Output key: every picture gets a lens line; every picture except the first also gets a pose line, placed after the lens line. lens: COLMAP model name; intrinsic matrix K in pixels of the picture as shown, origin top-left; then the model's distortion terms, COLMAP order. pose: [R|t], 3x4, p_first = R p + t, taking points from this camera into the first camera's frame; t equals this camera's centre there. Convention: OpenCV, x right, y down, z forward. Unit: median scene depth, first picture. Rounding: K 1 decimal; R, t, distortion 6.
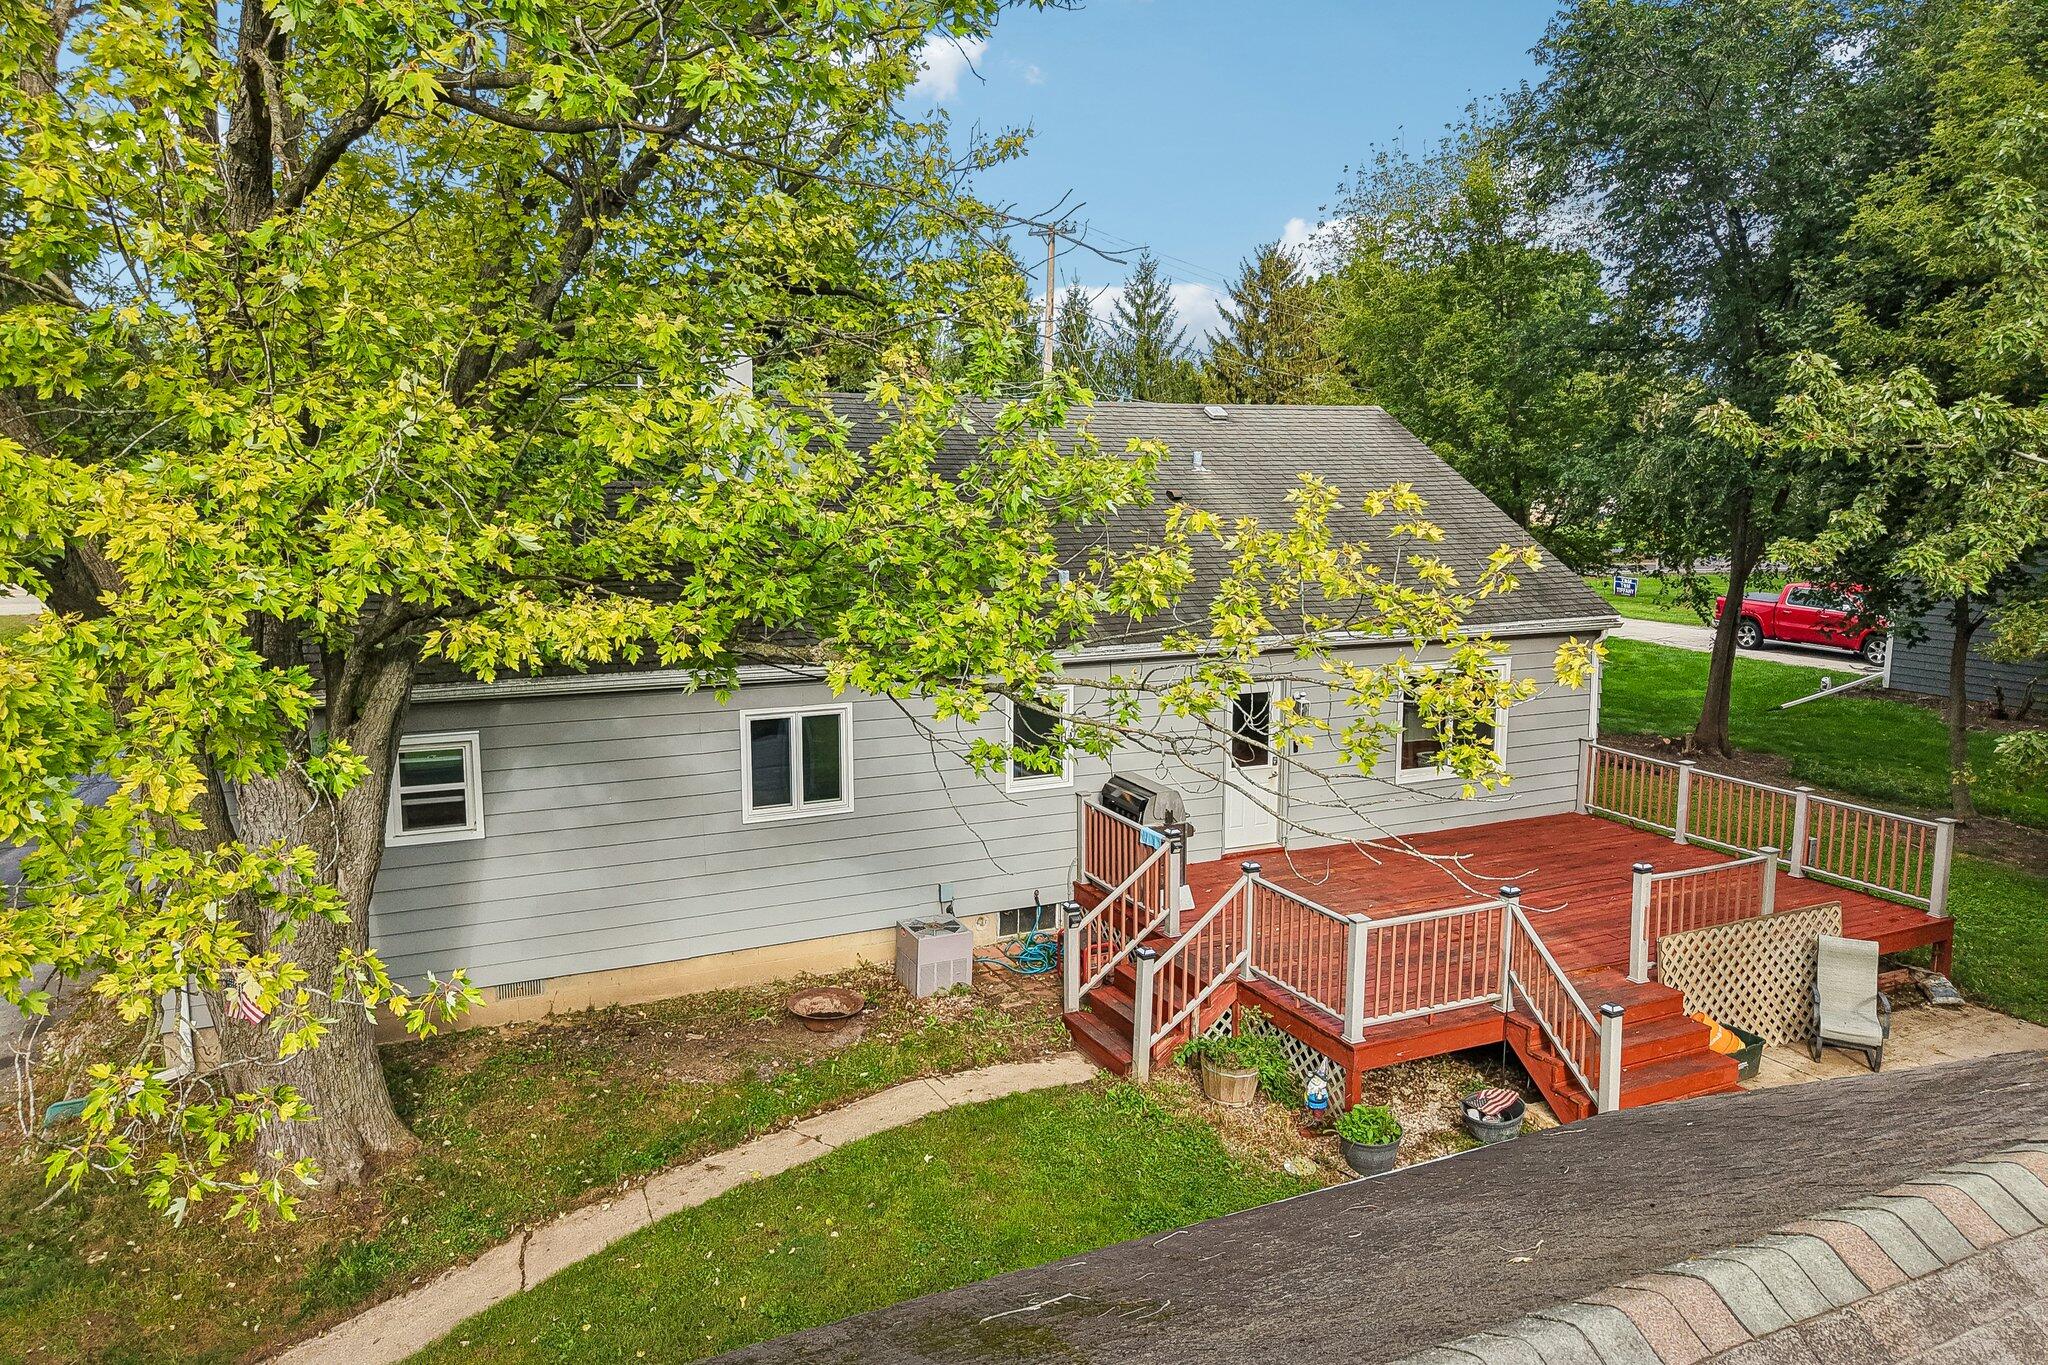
lens RADIAL K [[1366.0, 0, 1024.0], [0, 1366.0, 682.5], [0, 0, 1]] dist [0.007106, -0.002244]
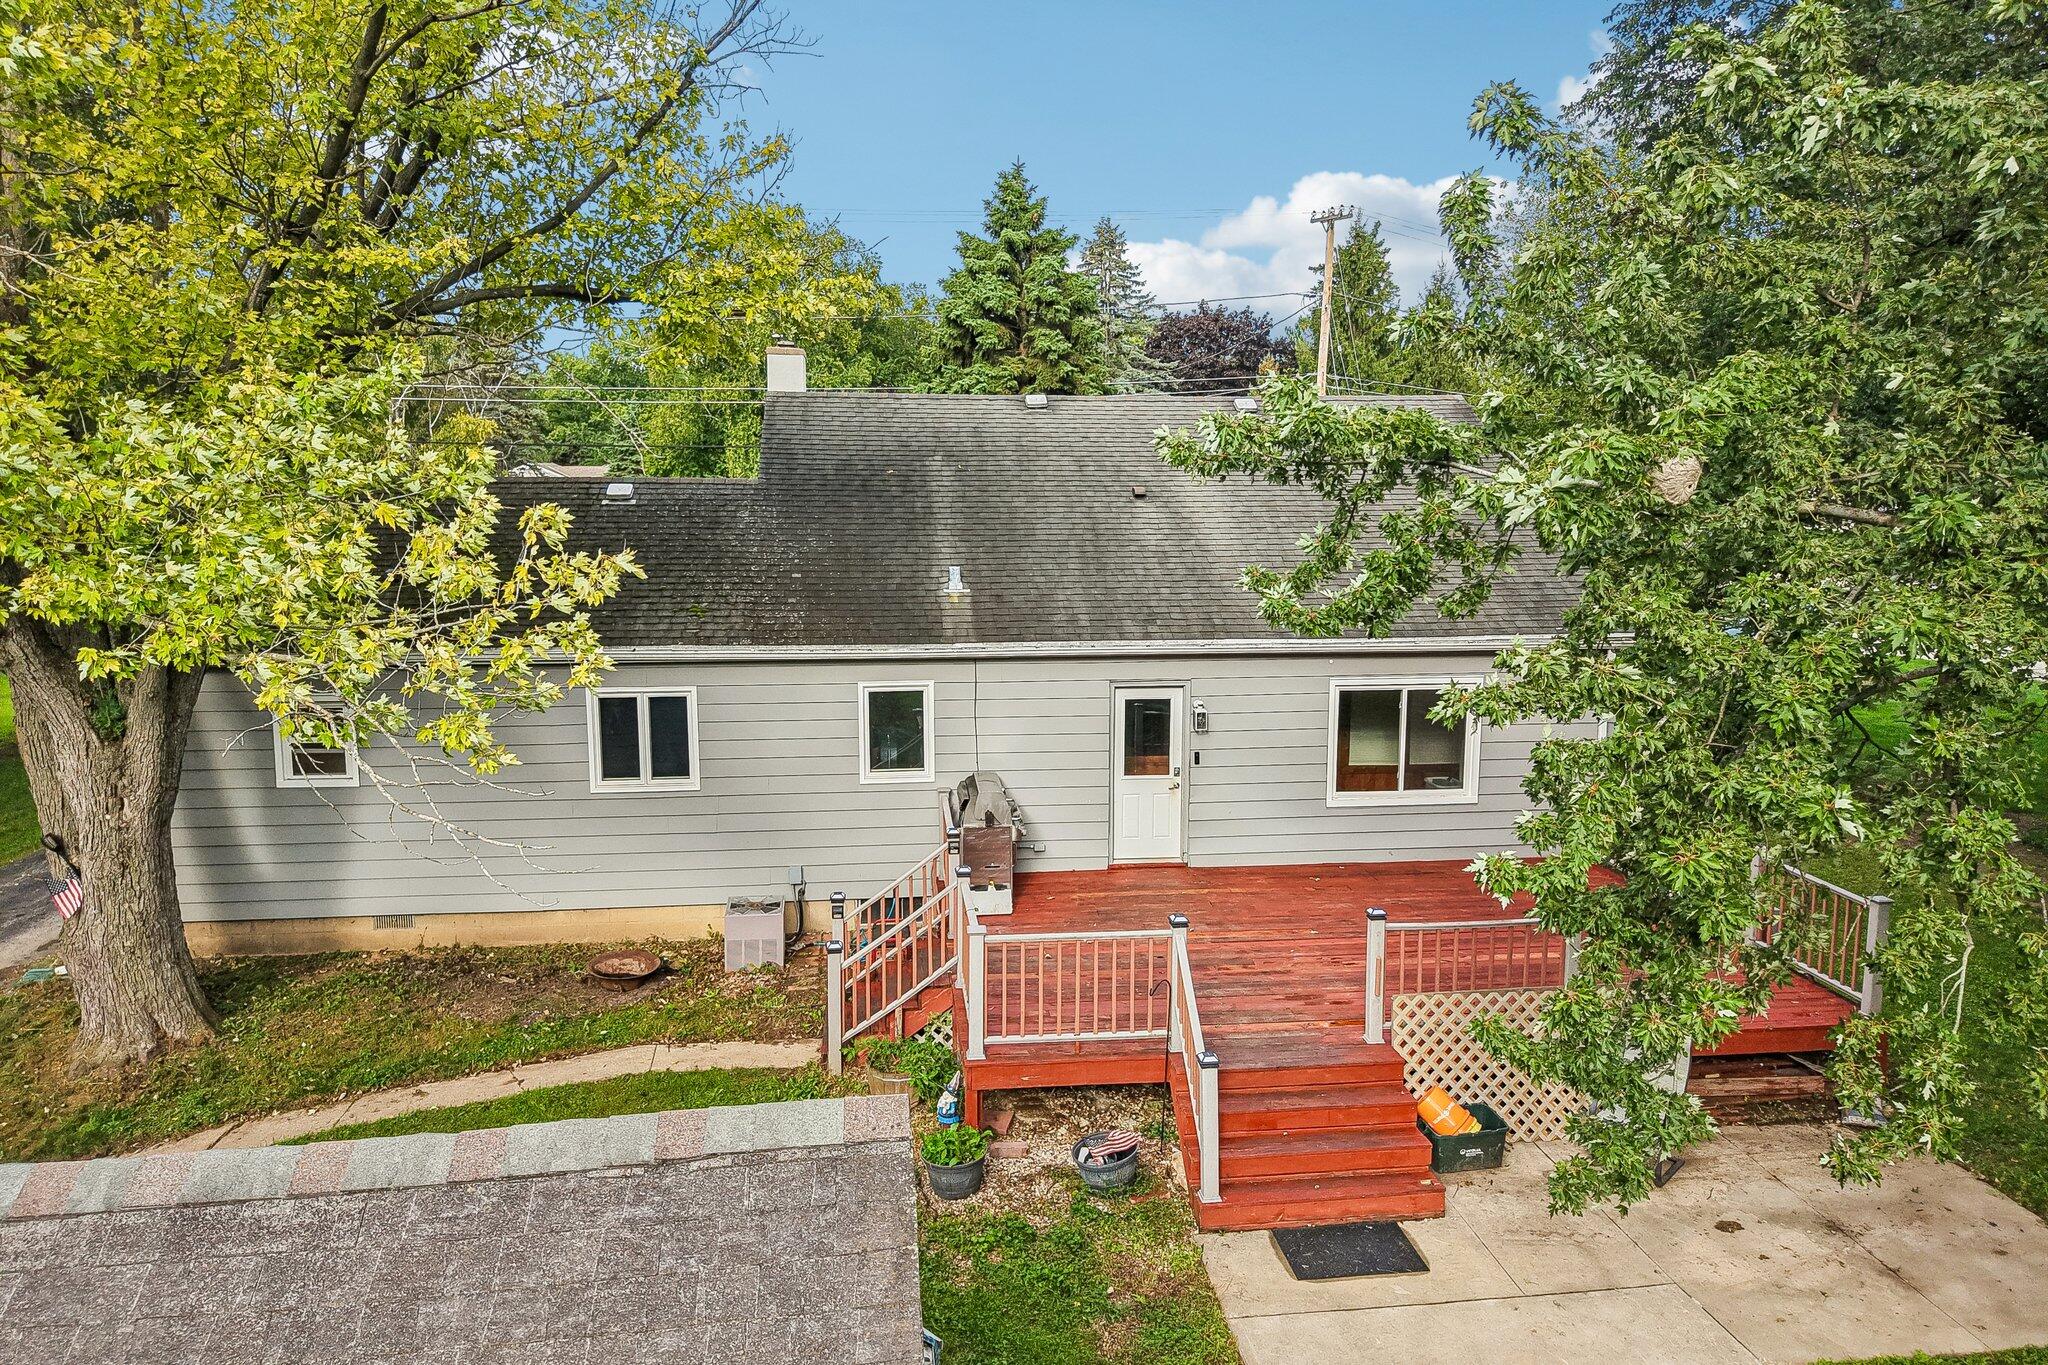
lens RADIAL K [[1366.0, 0, 1024.0], [0, 1366.0, 682.5], [0, 0, 1]] dist [0.007106, -0.002244]
pose [[0.946271, 0.047460, -0.319873, 0.465346], [-0.046653, 0.998859, 0.010191, -0.011316], [0.319992, 0.005280, 0.947405, 0.079525]]
